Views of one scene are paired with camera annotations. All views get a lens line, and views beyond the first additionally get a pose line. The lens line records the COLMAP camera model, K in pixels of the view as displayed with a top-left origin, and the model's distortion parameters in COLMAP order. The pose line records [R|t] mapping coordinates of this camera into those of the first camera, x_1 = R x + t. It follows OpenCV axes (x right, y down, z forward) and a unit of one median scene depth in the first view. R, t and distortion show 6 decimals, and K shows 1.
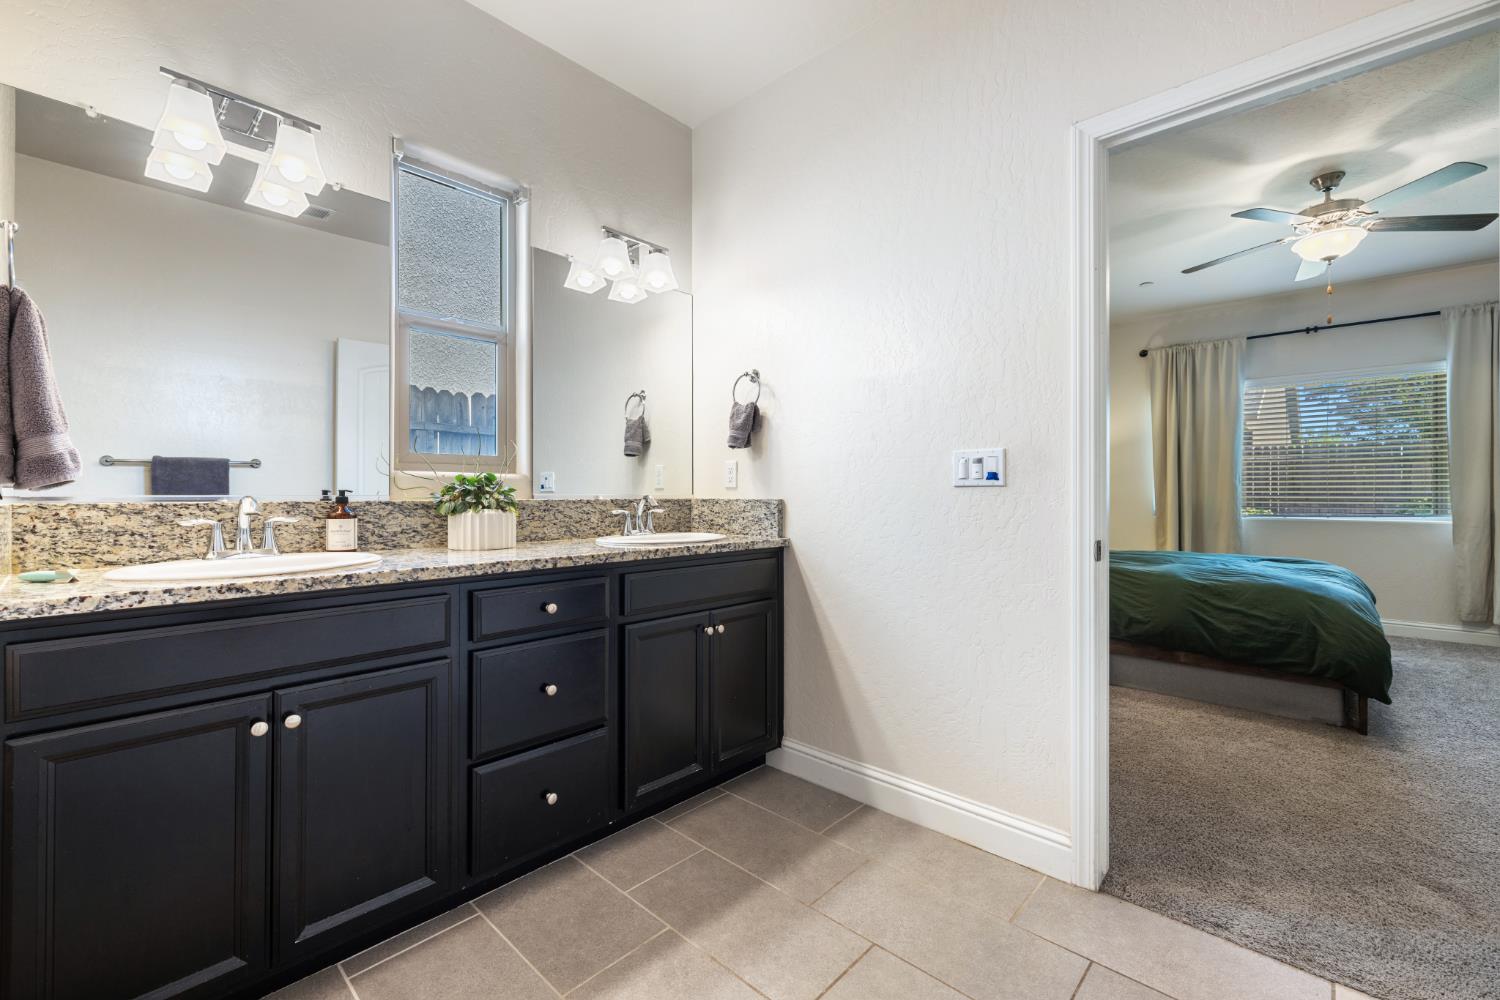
lens RADIAL K [[628.4, 0, 752.2], [0, 628.4, 484.2], [0, 0, 1]] dist [0.000246, 0.000822]
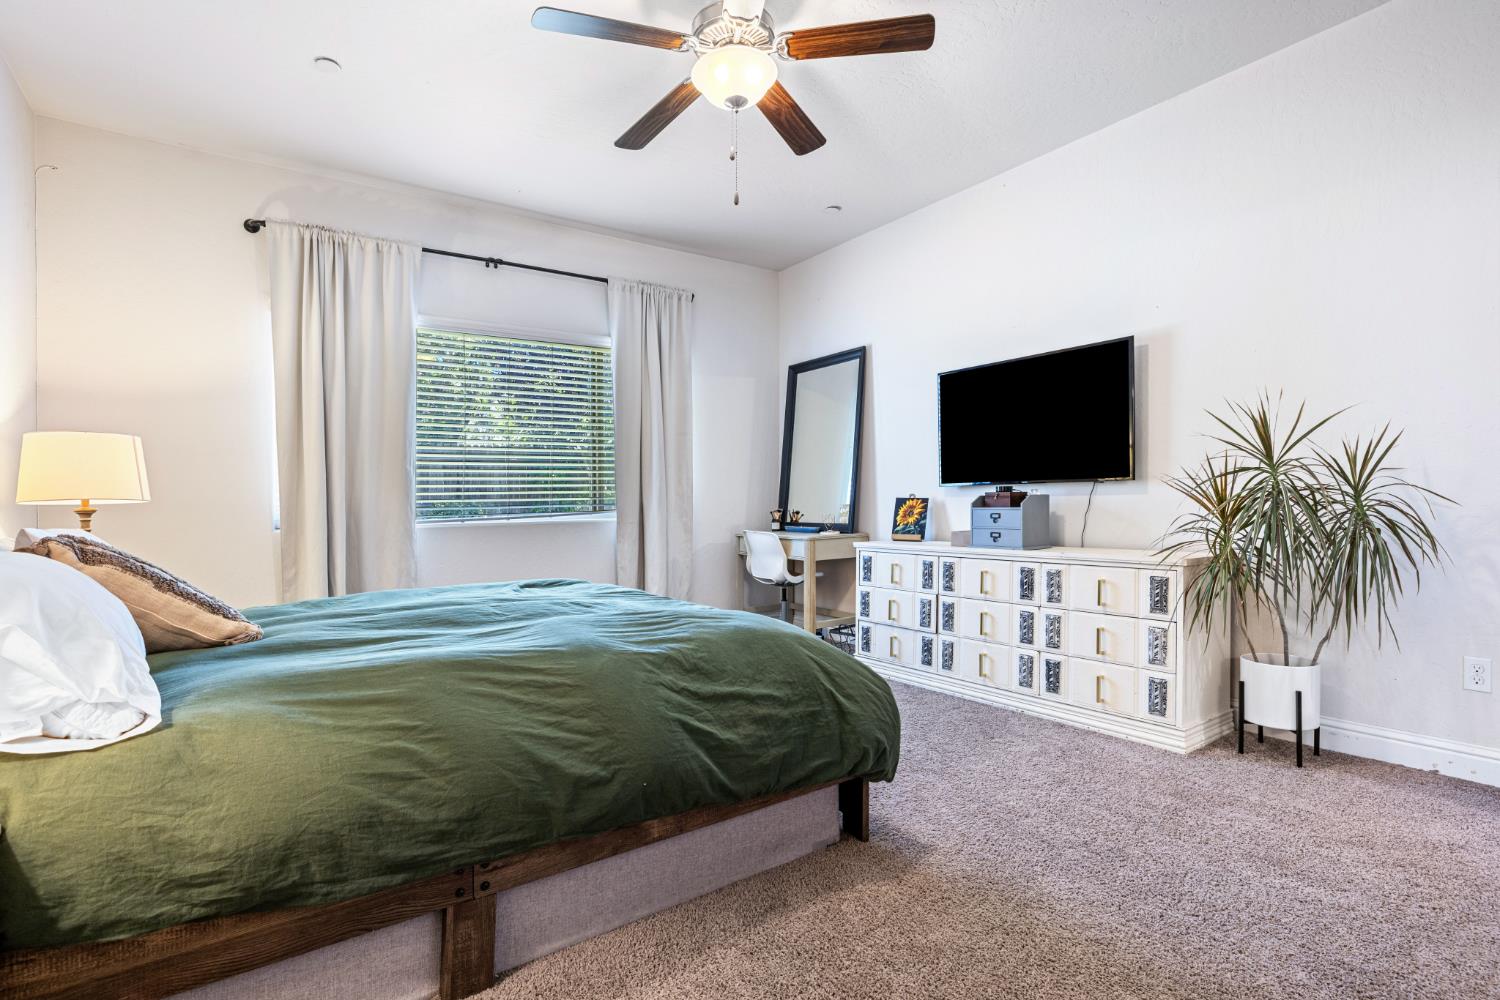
lens RADIAL K [[728.8, 0, 752.7], [0, 728.8, 504.5], [0, 0, 1]] dist [0.000885, 0.000251]
pose [[0.209494, -0.013455, 0.977717, 0.186431], [0.005657, 0.999905, 0.012549, 0.037410], [-0.977793, 0.002902, 0.209551, 0.798677]]
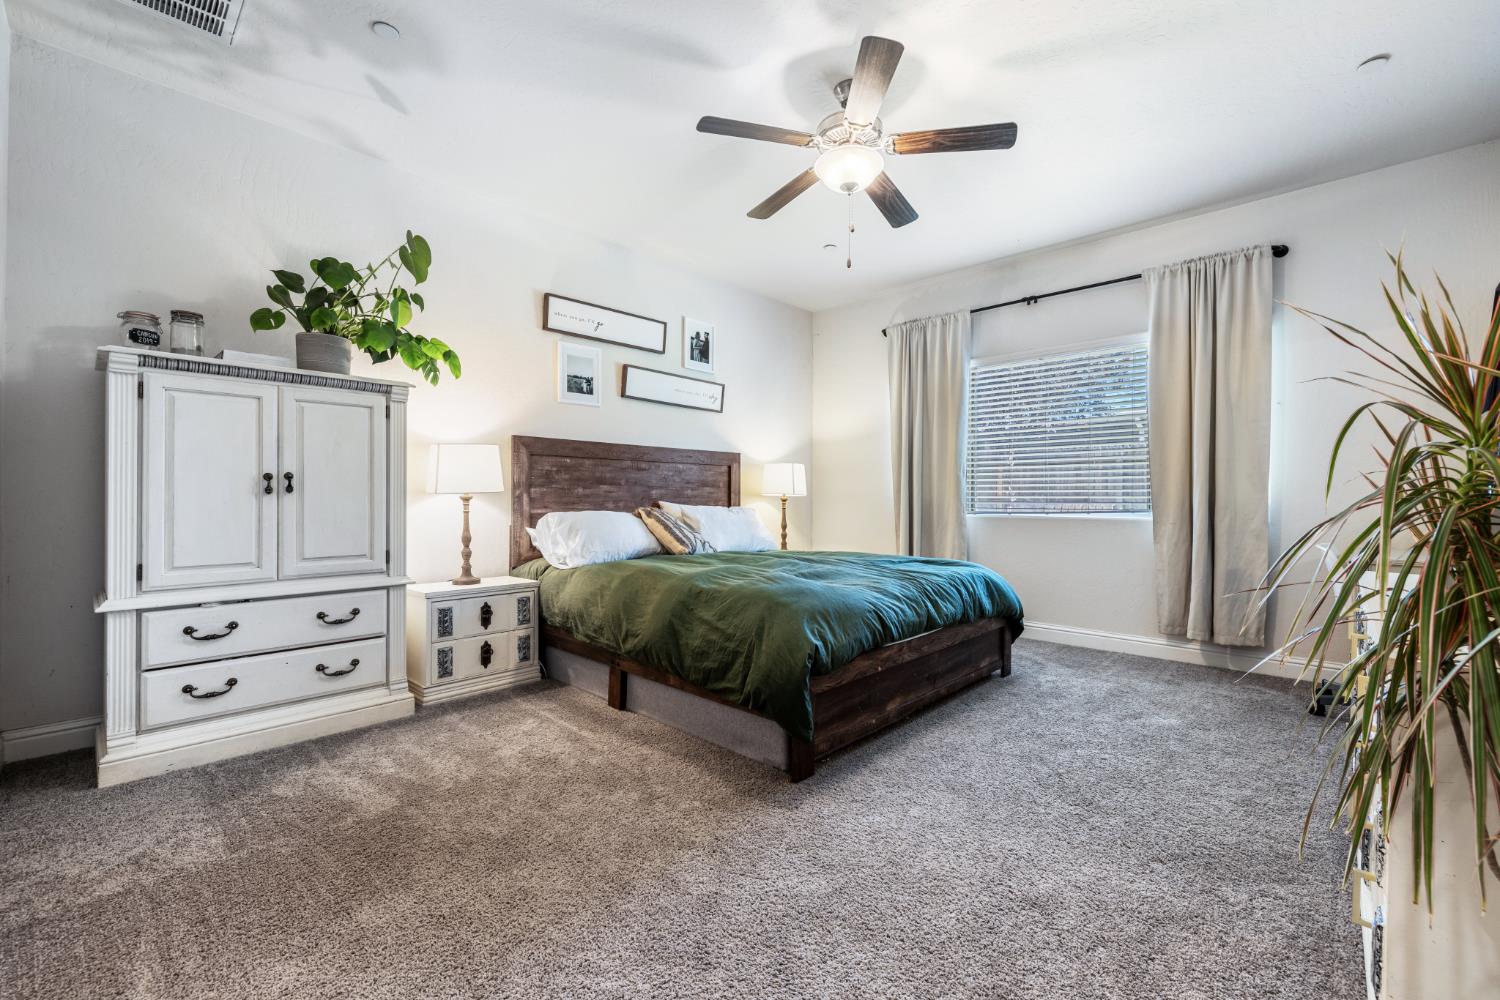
lens RADIAL K [[628.4, 0, 756.5], [0, 628.4, 487.2], [0, 0, 1]] dist [0.000246, 0.000822]
pose [[0.999937, 0.002512, -0.010960, 0.778572], [-0.002574, 0.999981, -0.005657, 0.031303], [0.010946, 0.005685, 0.999924, 0.183354]]
